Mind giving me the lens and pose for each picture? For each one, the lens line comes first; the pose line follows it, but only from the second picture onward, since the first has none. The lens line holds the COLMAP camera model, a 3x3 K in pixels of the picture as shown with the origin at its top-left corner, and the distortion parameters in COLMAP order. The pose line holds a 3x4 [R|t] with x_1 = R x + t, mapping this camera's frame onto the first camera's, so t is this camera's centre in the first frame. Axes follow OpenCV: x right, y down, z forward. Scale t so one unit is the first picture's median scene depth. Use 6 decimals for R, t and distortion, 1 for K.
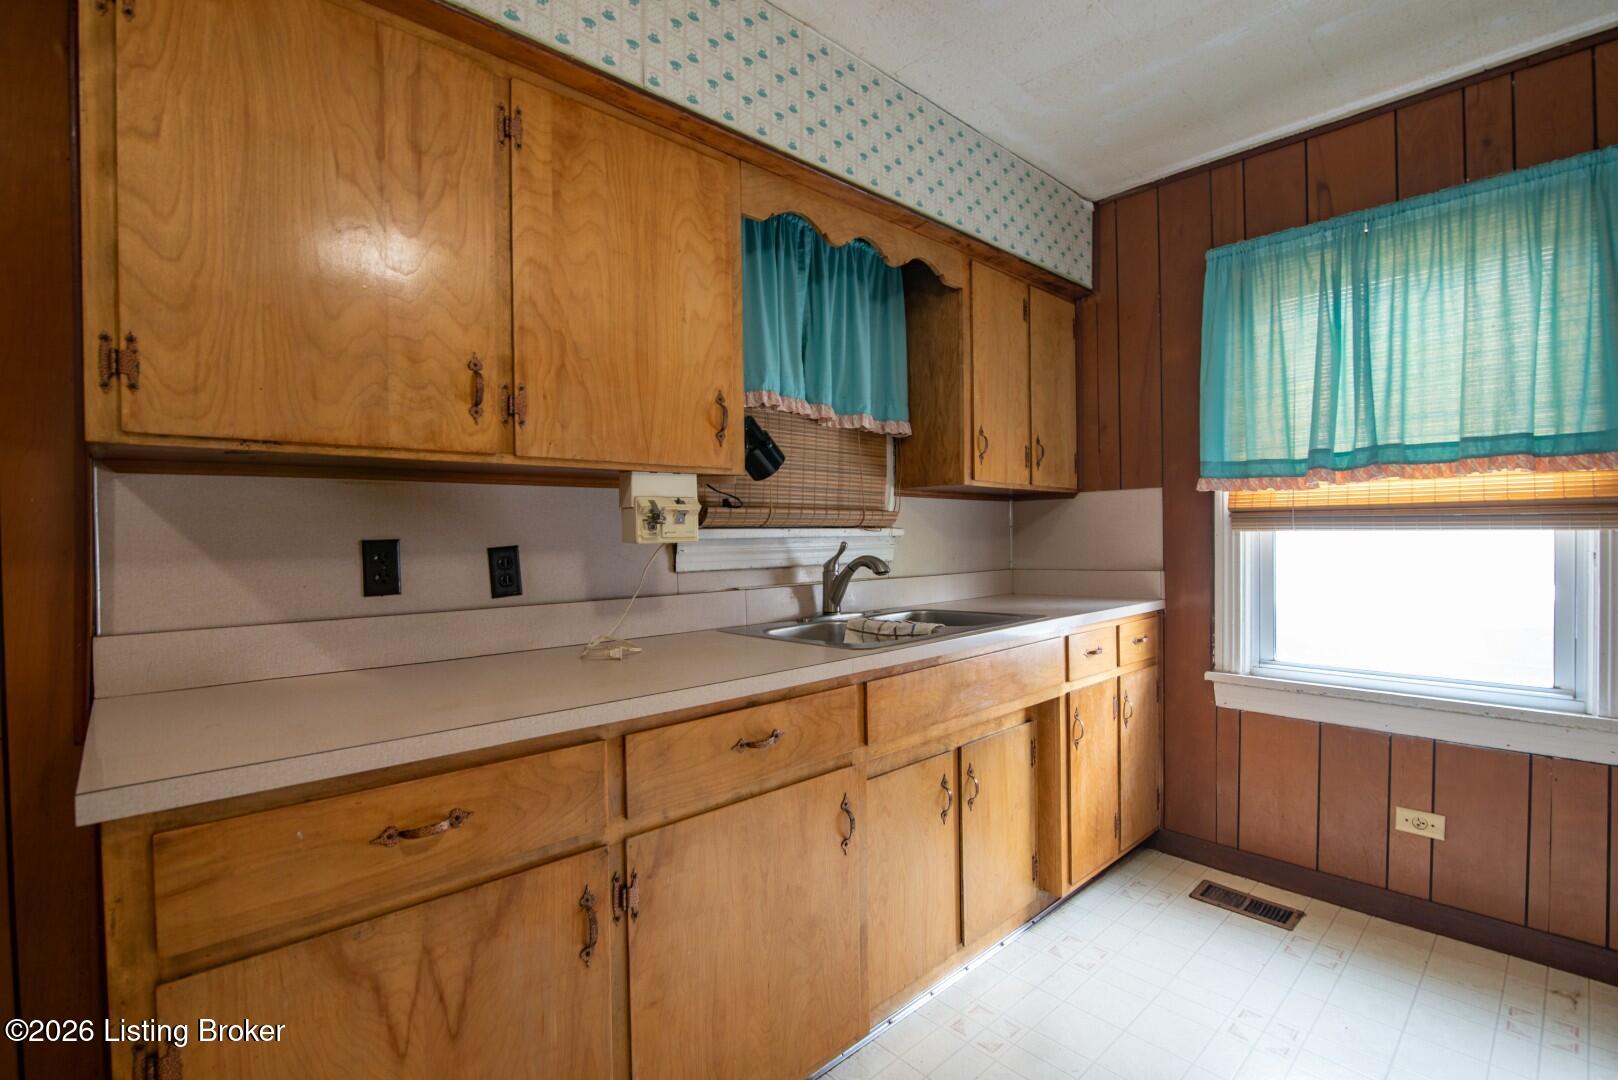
lens RADIAL K [[755.3, 0, 791.2], [0, 755.3, 541.2], [0, 0, 1]] dist [-0.019569, 0.001579]
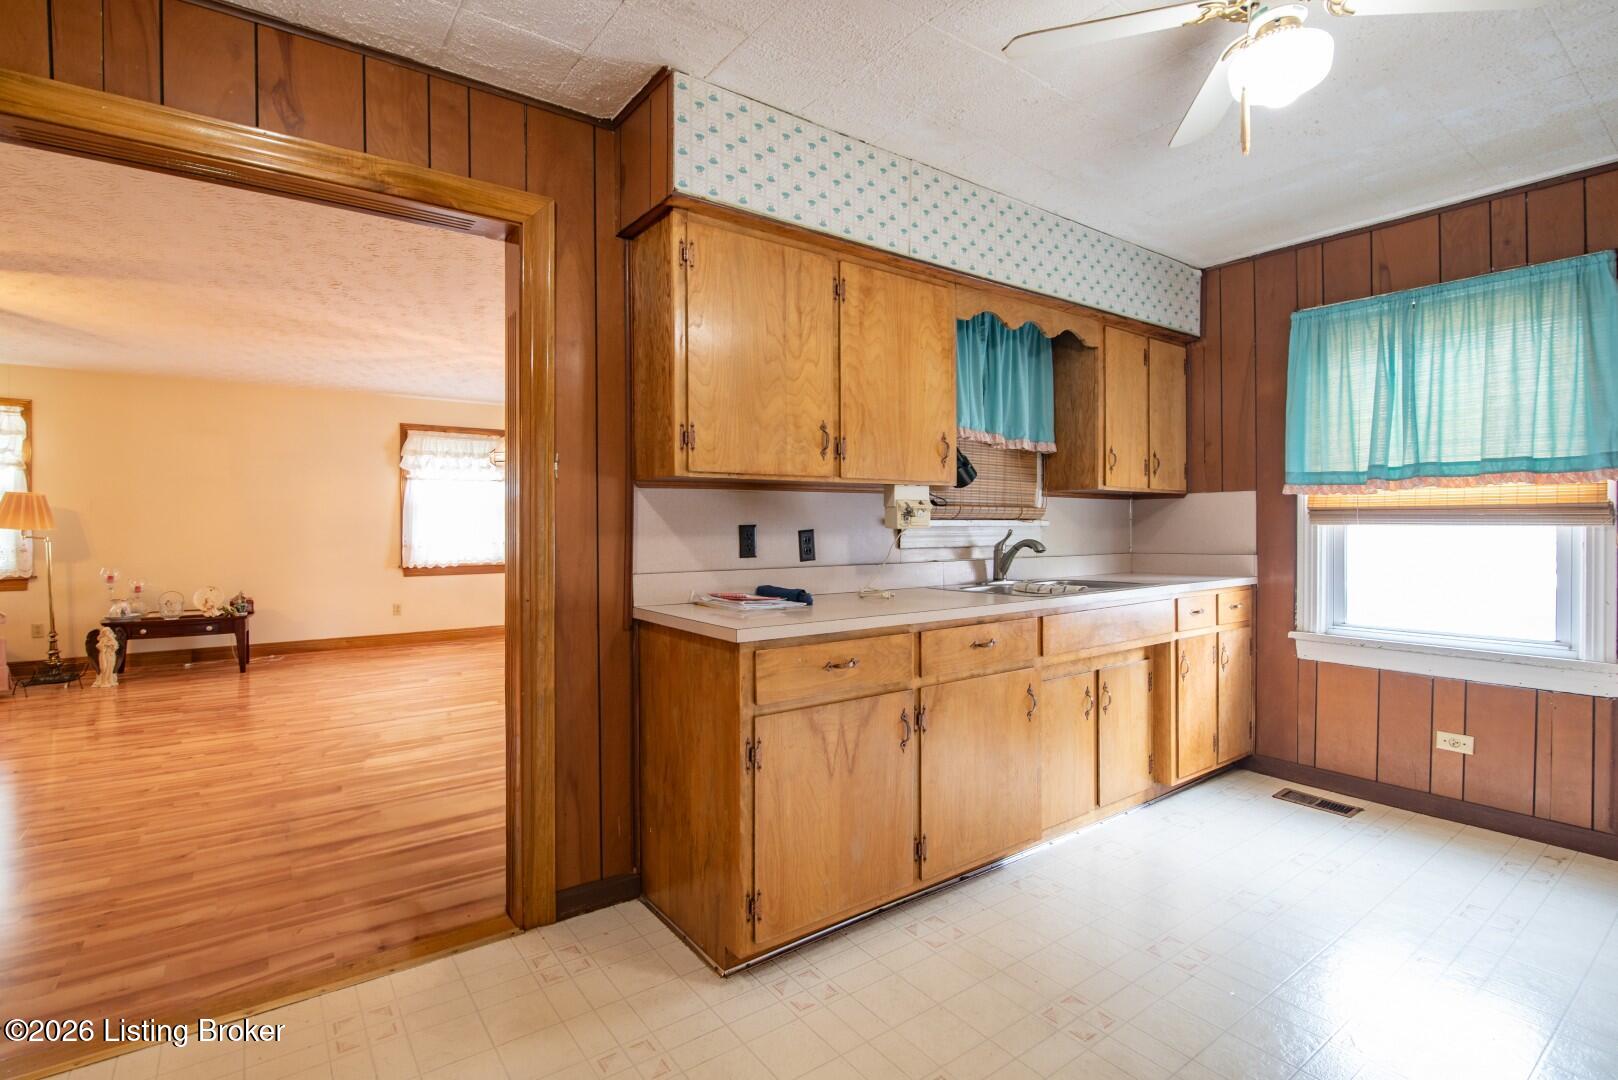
lens RADIAL K [[755.3, 0, 767.2], [0, 755.3, 524.9], [0, 0, 1]] dist [-0.019569, 0.001579]
pose [[0.988352, 0.010000, -0.151856, -0.204506], [-0.011047, 0.999921, -0.006049, 0.006922], [0.151783, 0.007656, 0.988384, -0.578175]]
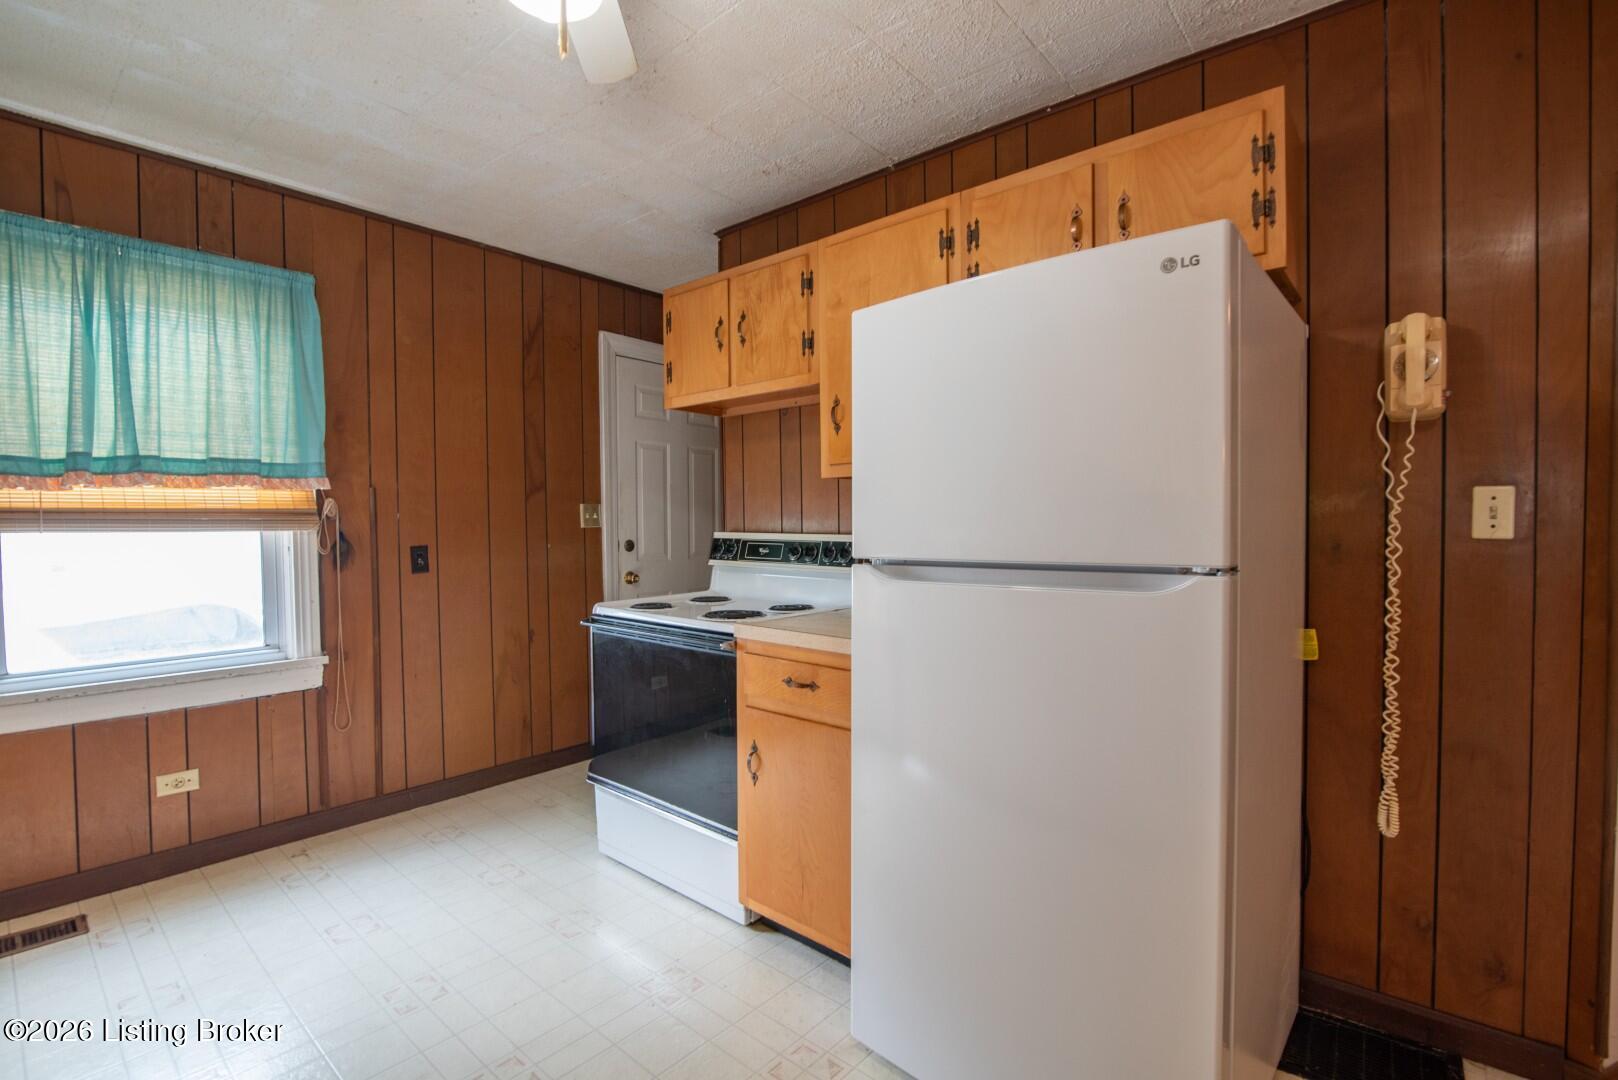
lens RADIAL K [[755.3, 0, 812.5], [0, 755.3, 544.1], [0, 0, 1]] dist [-0.019569, 0.001579]
pose [[-0.110658, -0.017559, 0.993703, -0.464293], [0.018889, 0.999626, 0.019768, 0.000298], [-0.993679, 0.020957, -0.110285, 0.146017]]
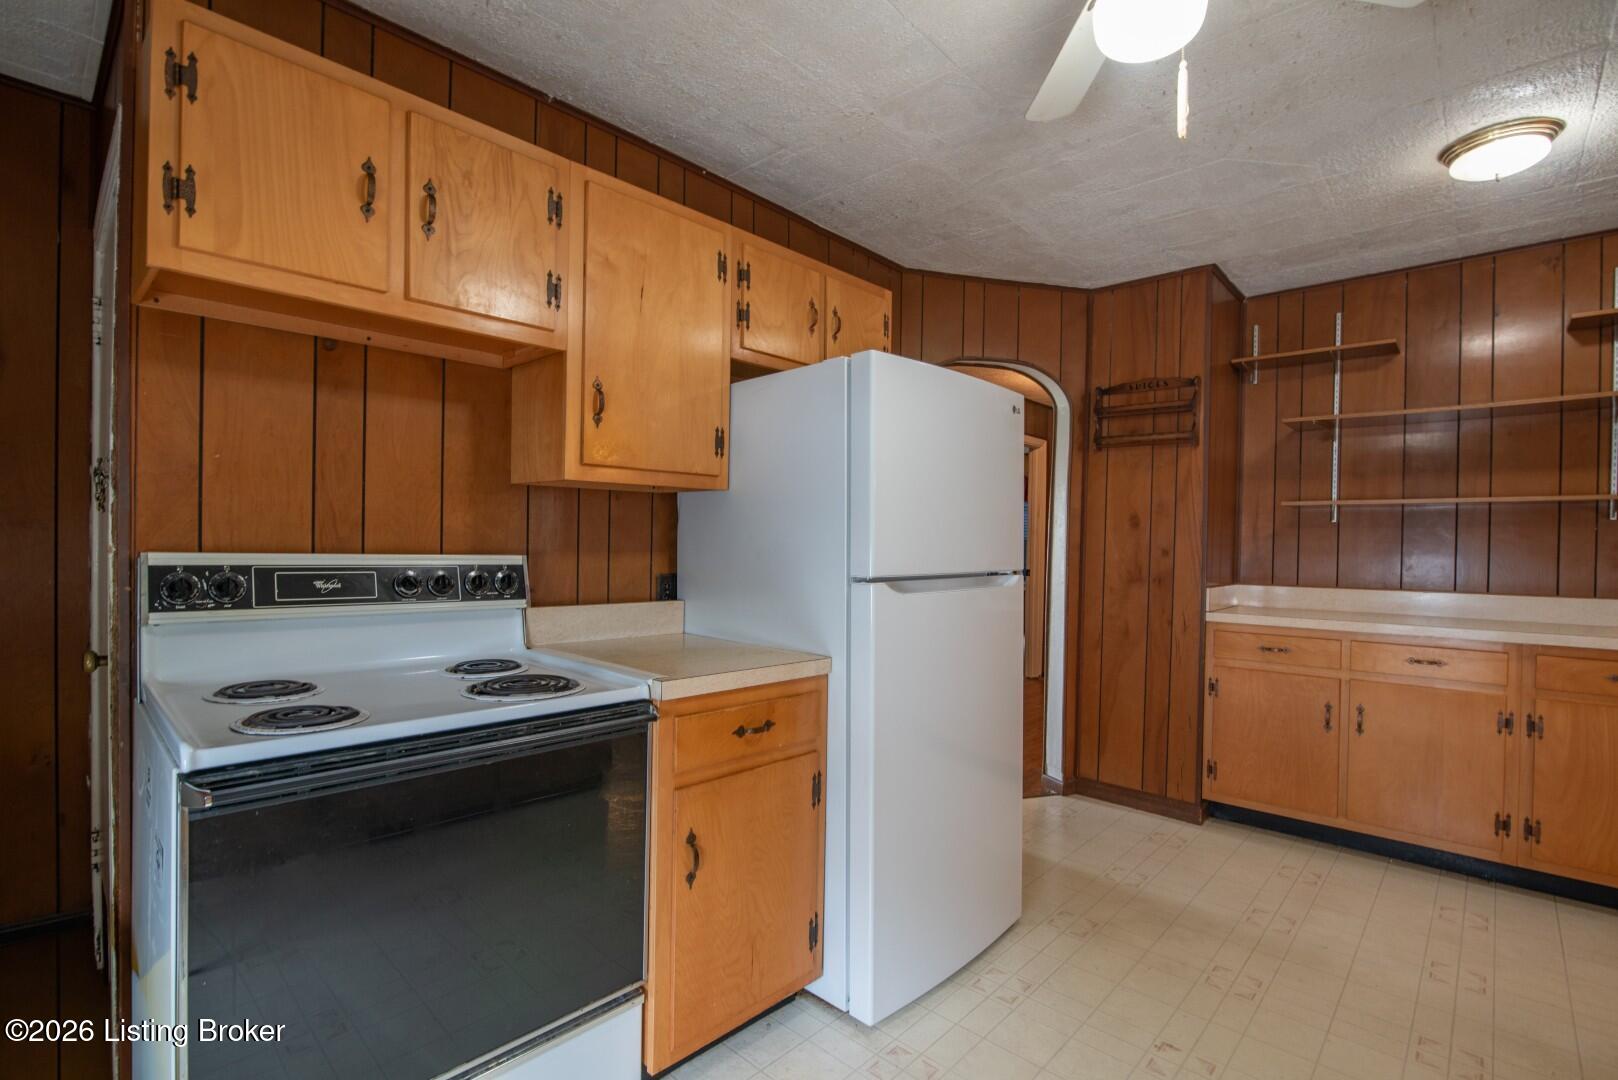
lens RADIAL K [[755.3, 0, 852.9], [0, 755.3, 528.1], [0, 0, 1]] dist [-0.019569, 0.001579]
pose [[-0.994164, -0.008904, -0.107514, 0.538006], [-0.008543, 0.999956, -0.003810, -0.023852], [0.107544, -0.002869, -0.994196, 0.955171]]
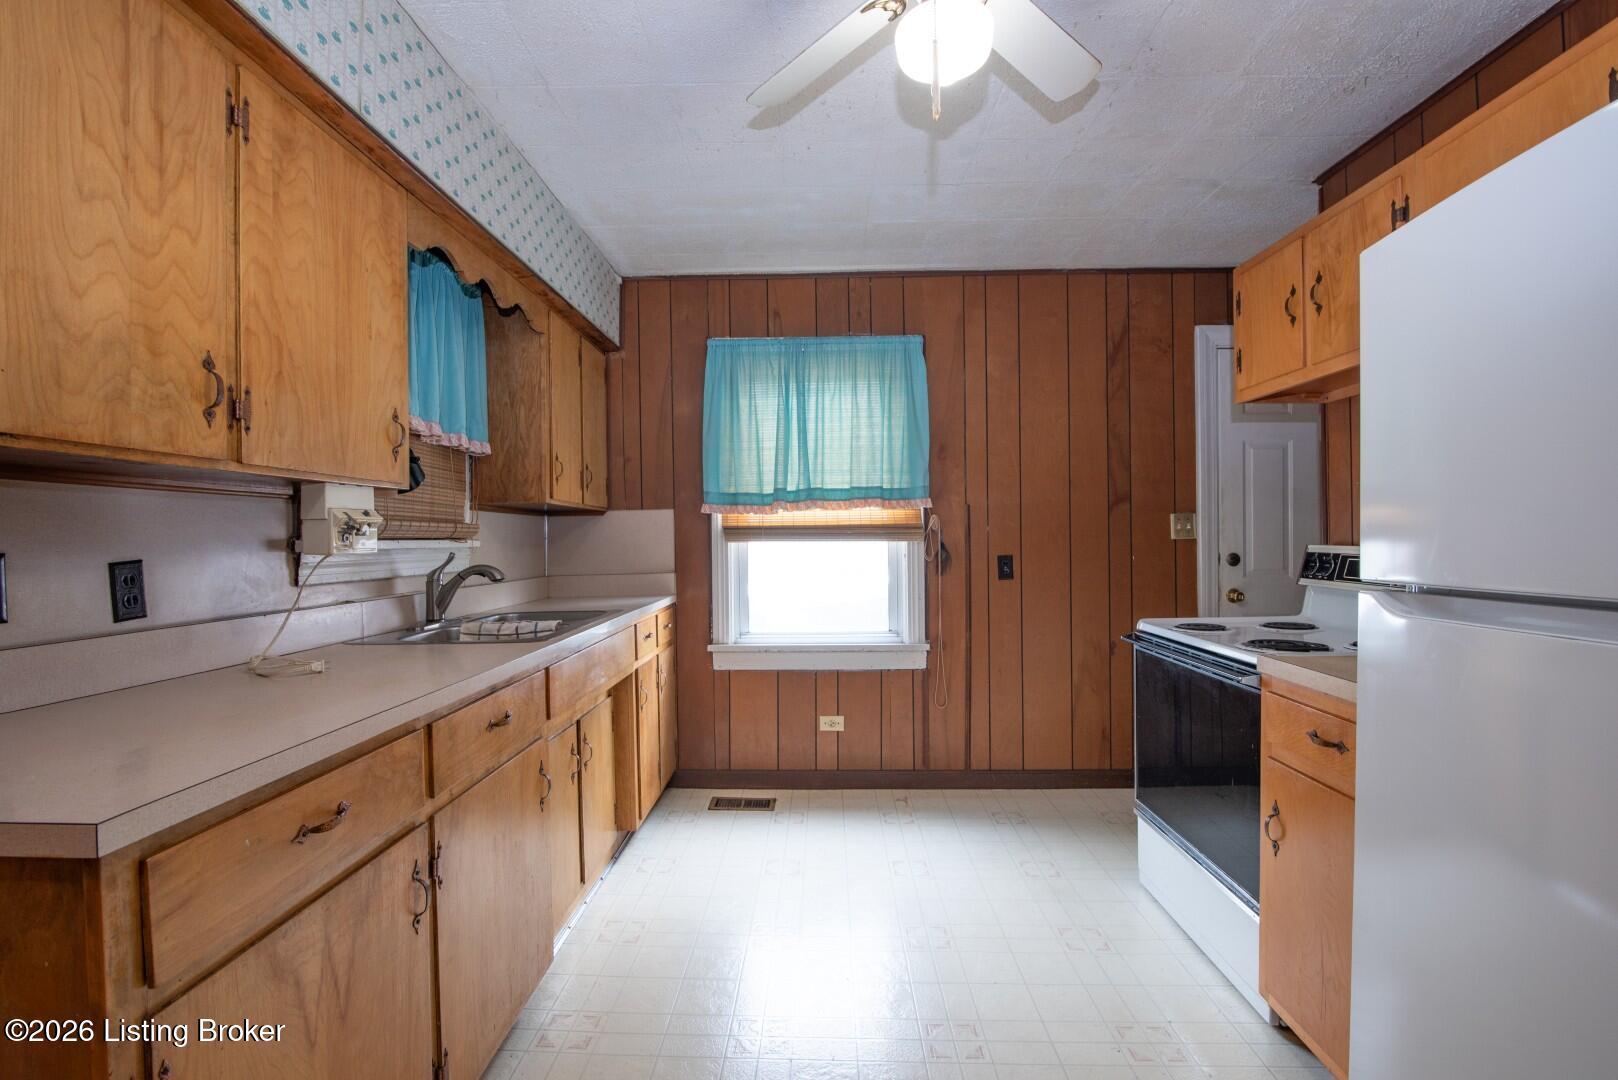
lens RADIAL K [[755.3, 0, 785.8], [0, 755.3, 543.2], [0, 0, 1]] dist [-0.019569, 0.001579]
pose [[0.714504, -0.001062, 0.699631, -0.409035], [0.010029, 0.999912, -0.008724, 0.001977], [-0.699560, 0.013250, 0.714451, -0.114541]]
